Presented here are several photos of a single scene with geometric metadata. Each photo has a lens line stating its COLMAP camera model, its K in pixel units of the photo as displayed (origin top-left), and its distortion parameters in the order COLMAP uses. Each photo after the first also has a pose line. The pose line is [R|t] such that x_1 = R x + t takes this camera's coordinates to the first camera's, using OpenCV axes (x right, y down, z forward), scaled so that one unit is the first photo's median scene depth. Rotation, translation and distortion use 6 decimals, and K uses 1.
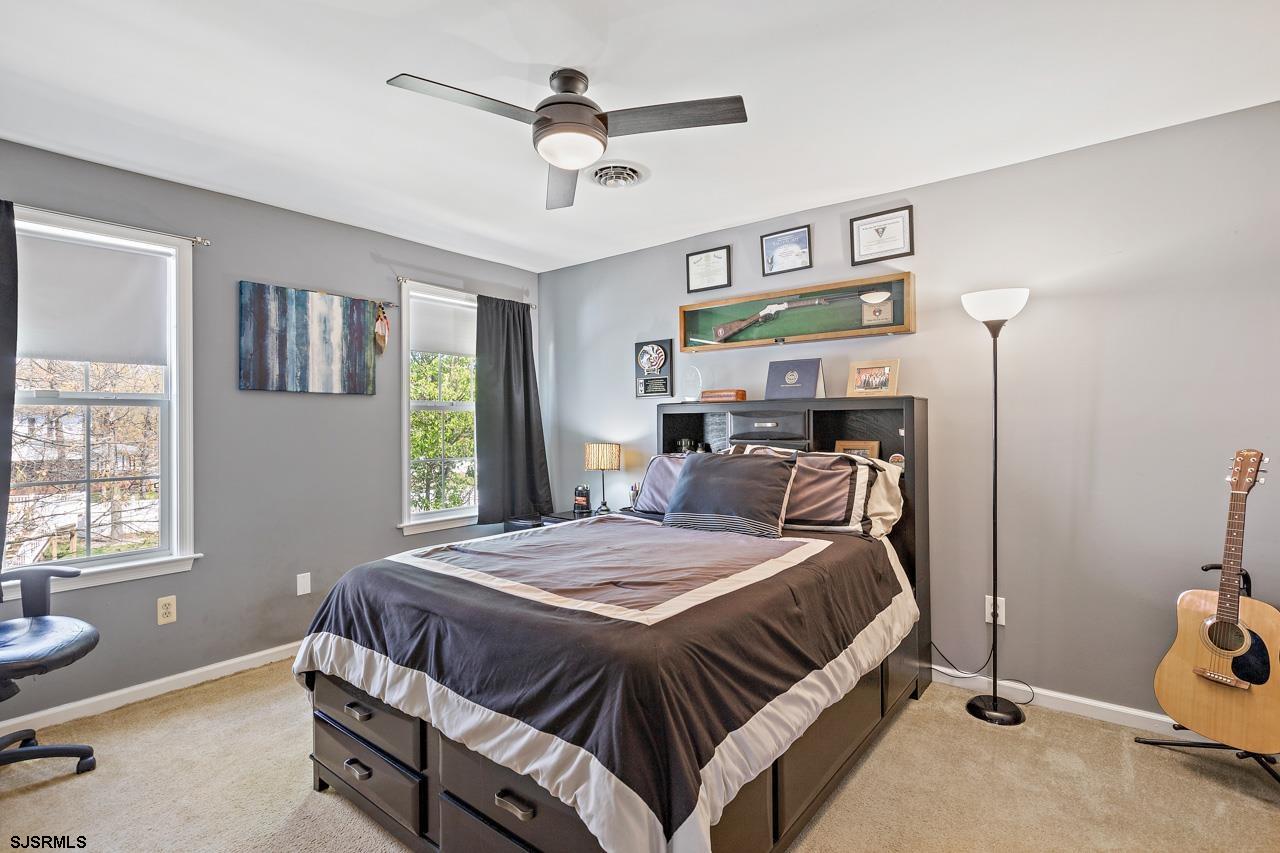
lens RADIAL K [[597.3, 0, 645.0], [0, 597.3, 420.5], [0, 0, 1]] dist [0.000116, 0.000294]
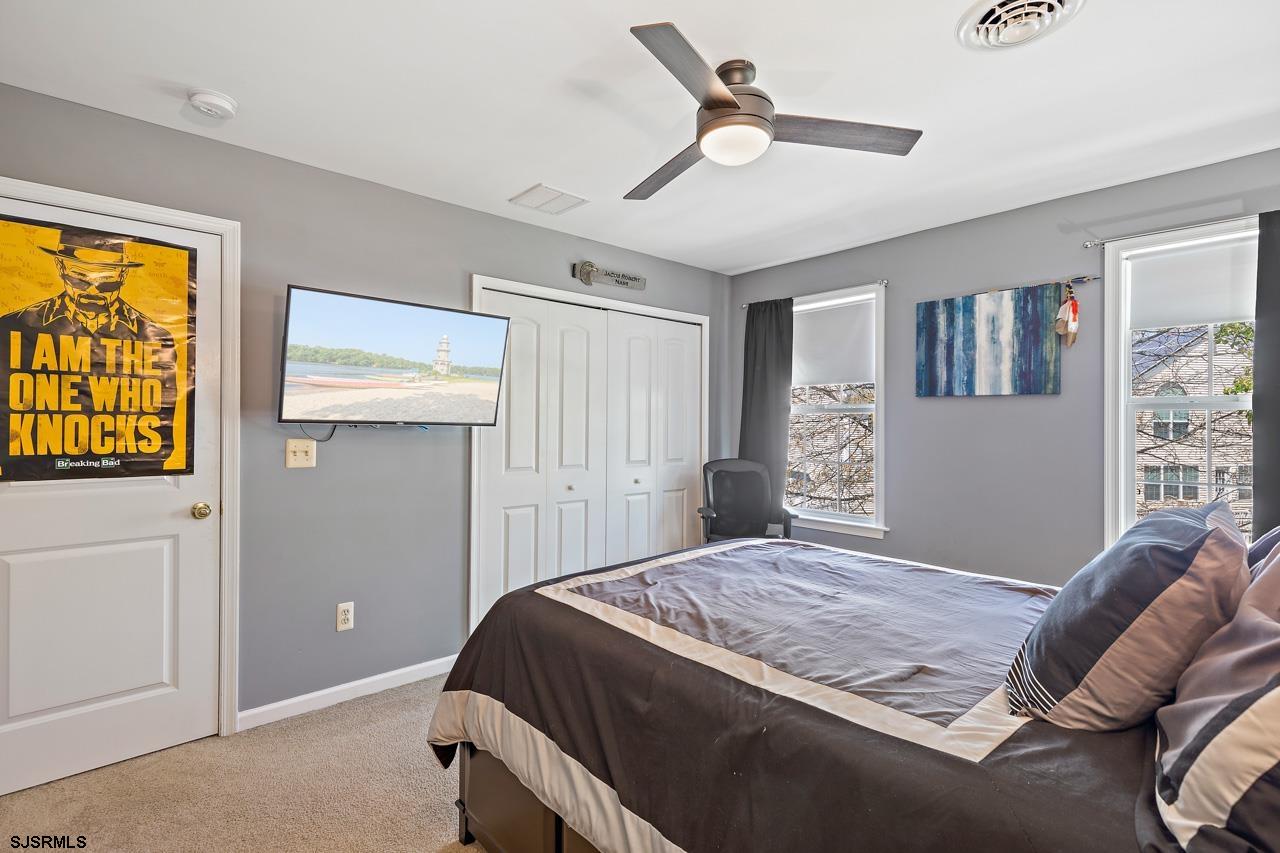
lens RADIAL K [[588.3, 0, 643.7], [0, 588.3, 425.7], [0, 0, 1]] dist [0.001978, 0.000696]
pose [[-0.162315, 0.009980, -0.986689, 0.495985], [-0.000913, 0.999947, 0.010265, -0.006104], [0.986739, 0.002567, -0.162297, 0.599821]]
